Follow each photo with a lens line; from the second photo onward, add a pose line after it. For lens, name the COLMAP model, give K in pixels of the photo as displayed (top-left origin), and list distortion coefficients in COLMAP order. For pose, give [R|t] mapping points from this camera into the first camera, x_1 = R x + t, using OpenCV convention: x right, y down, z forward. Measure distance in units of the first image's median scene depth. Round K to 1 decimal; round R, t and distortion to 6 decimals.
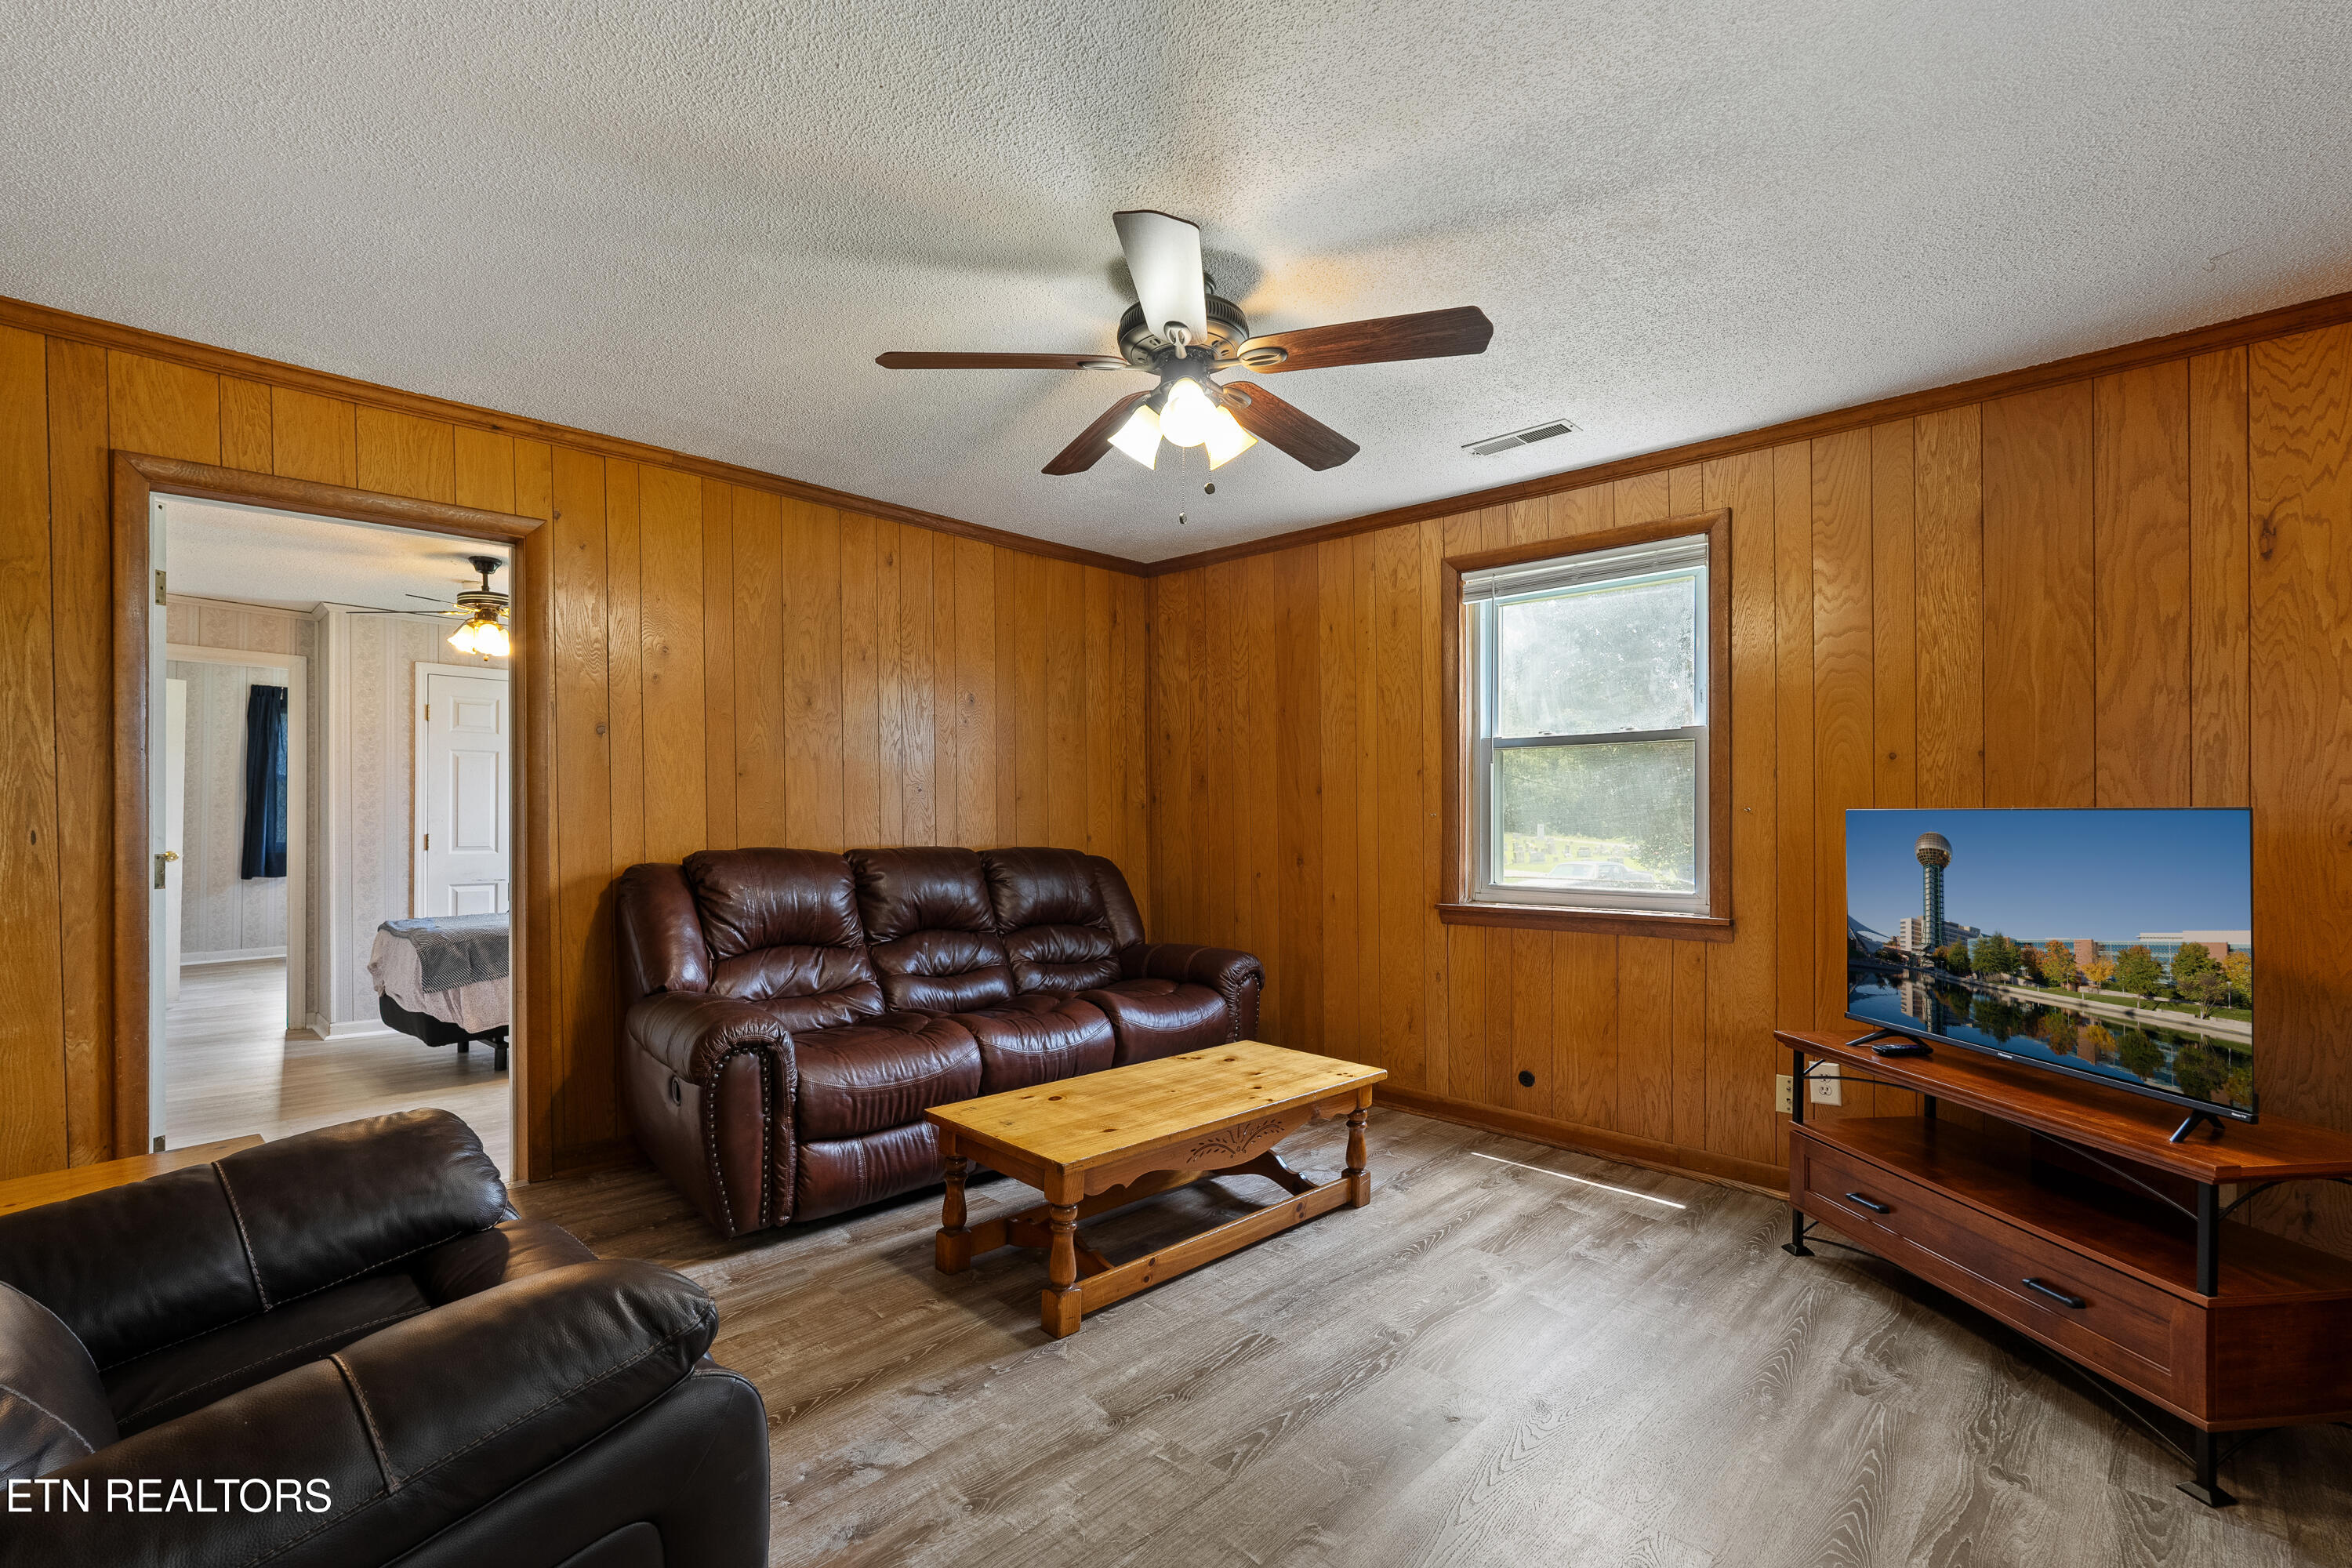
lens RADIAL K [[1045.7, 0, 1154.7], [0, 1045.7, 816.2], [0, 0, 1]] dist [0.000309, 0.001054]
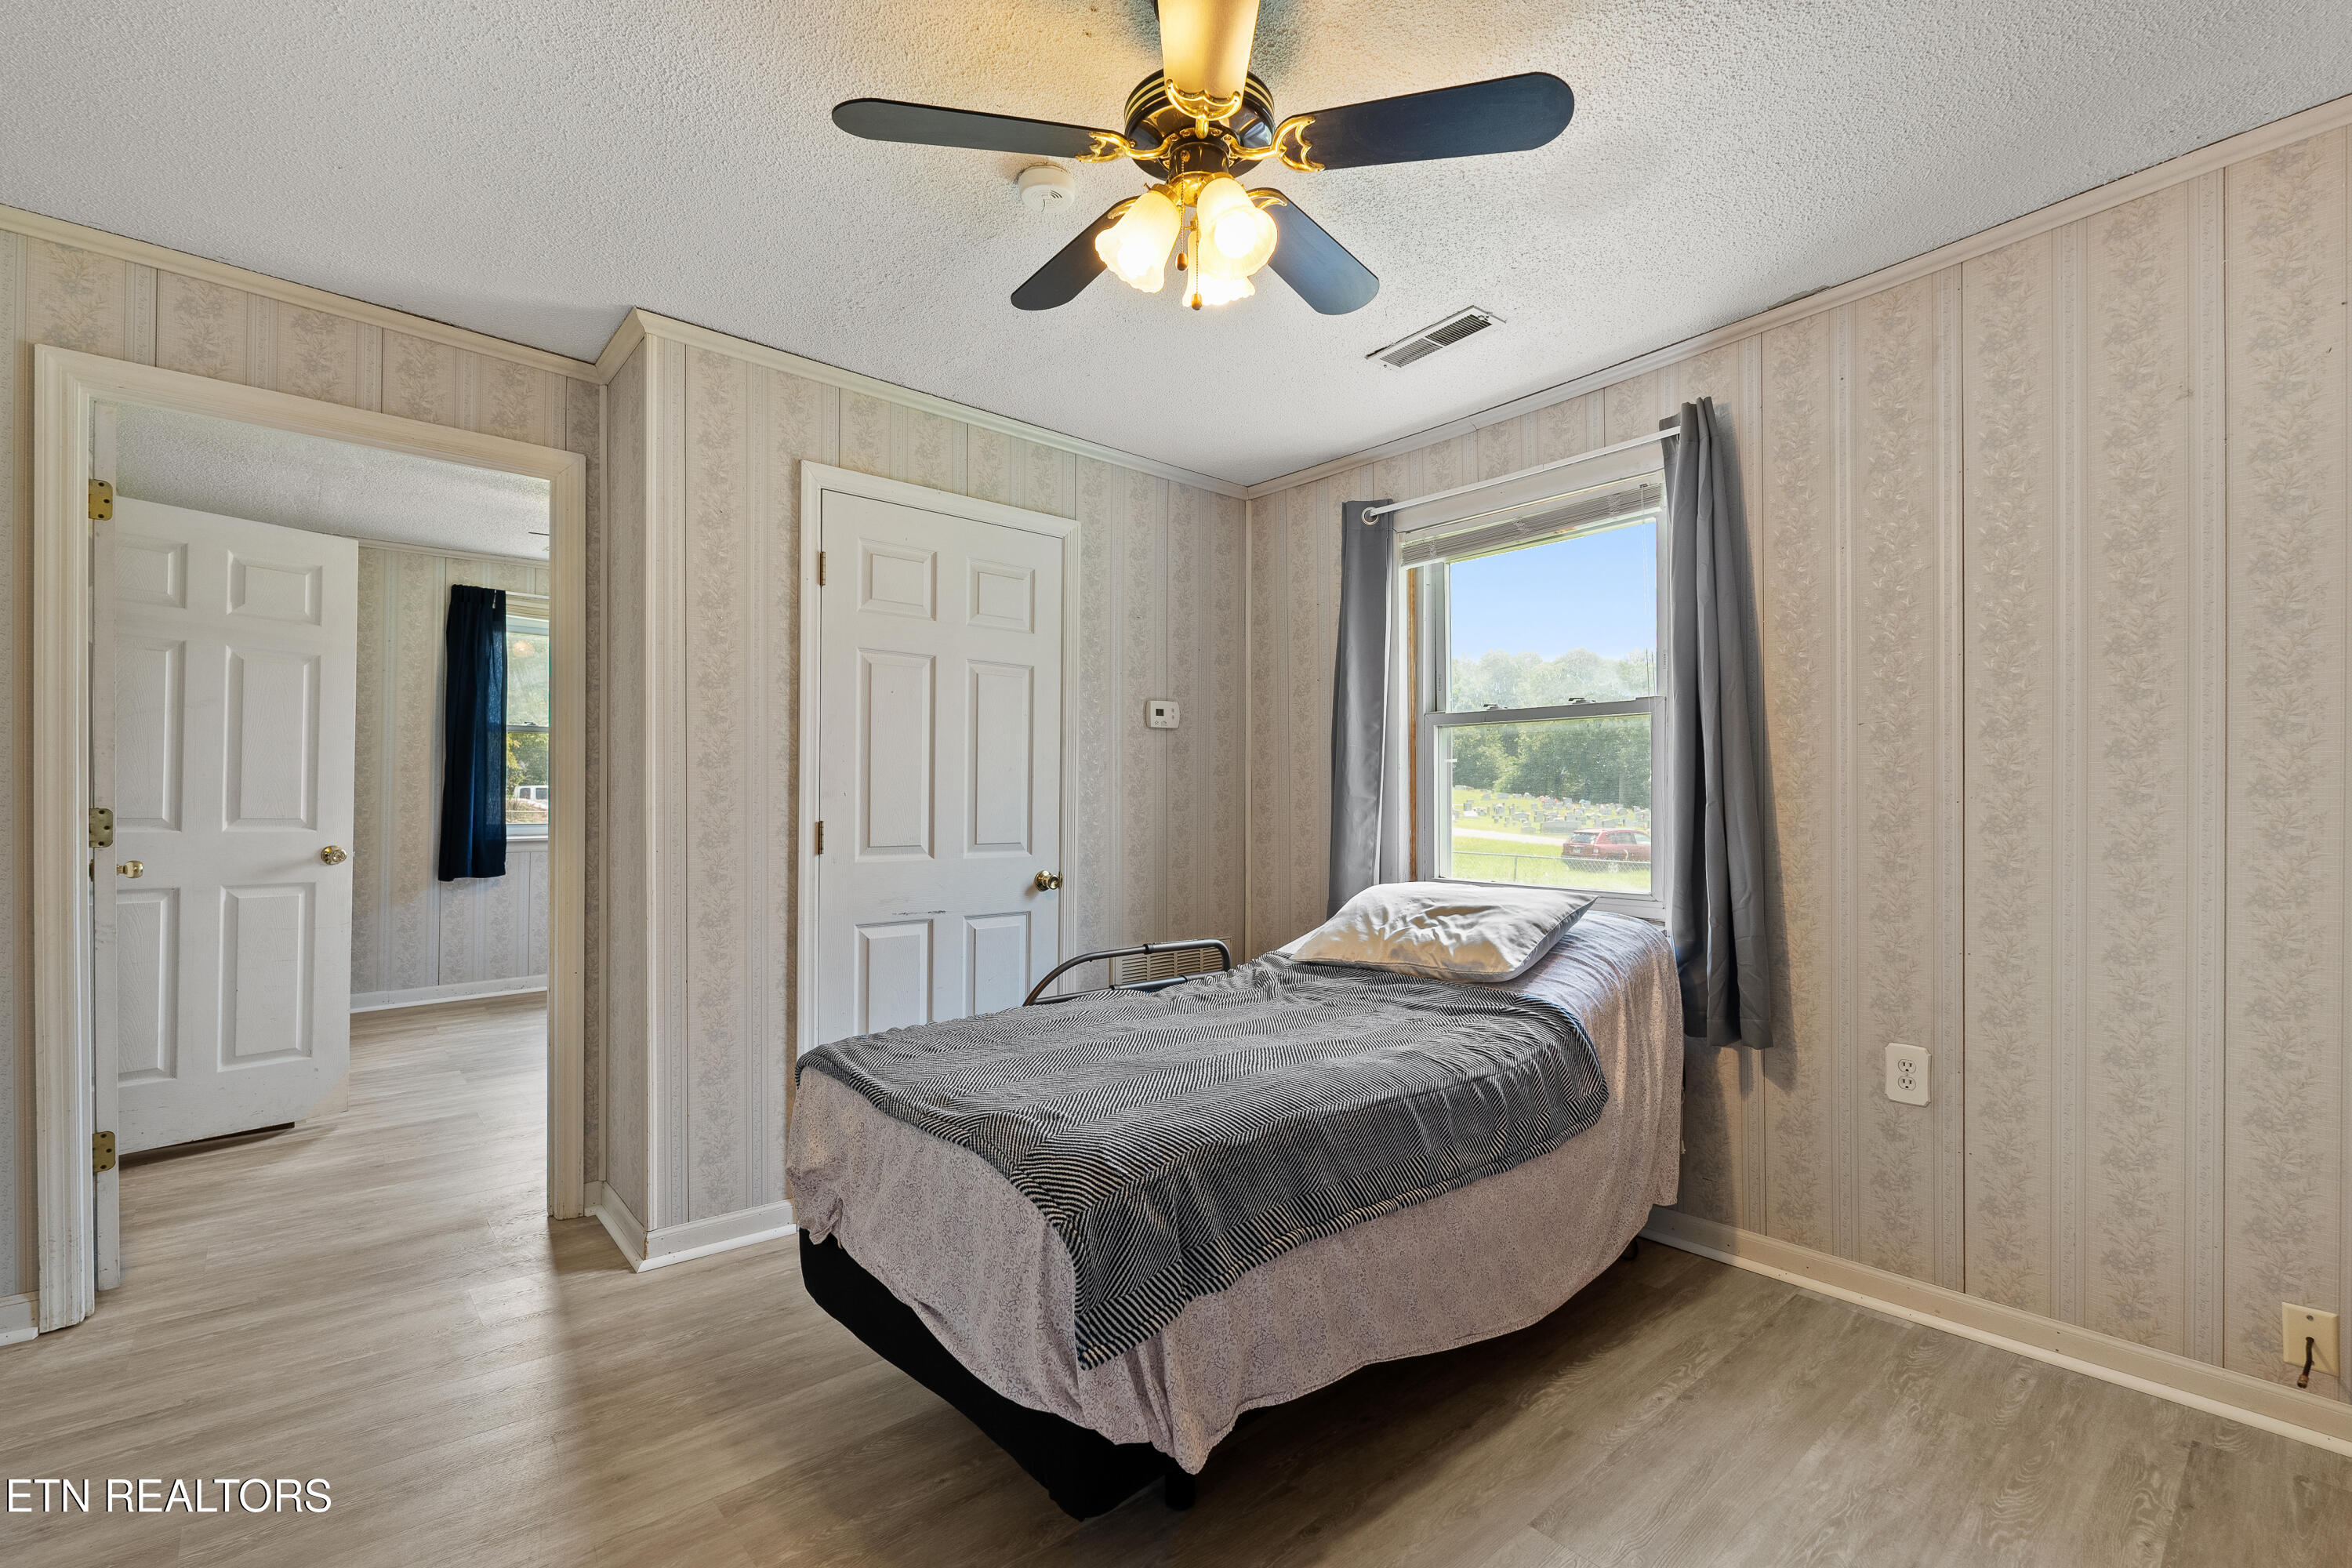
lens RADIAL K [[1045.7, 0, 1175.5], [0, 1045.7, 799.4], [0, 0, 1]] dist [0.000309, 0.001054]
pose [[0.996190, 0.005780, -0.087015, -0.351093], [-0.005066, 0.999952, 0.008423, 0.001481], [0.087060, -0.007951, 0.996171, 0.382282]]
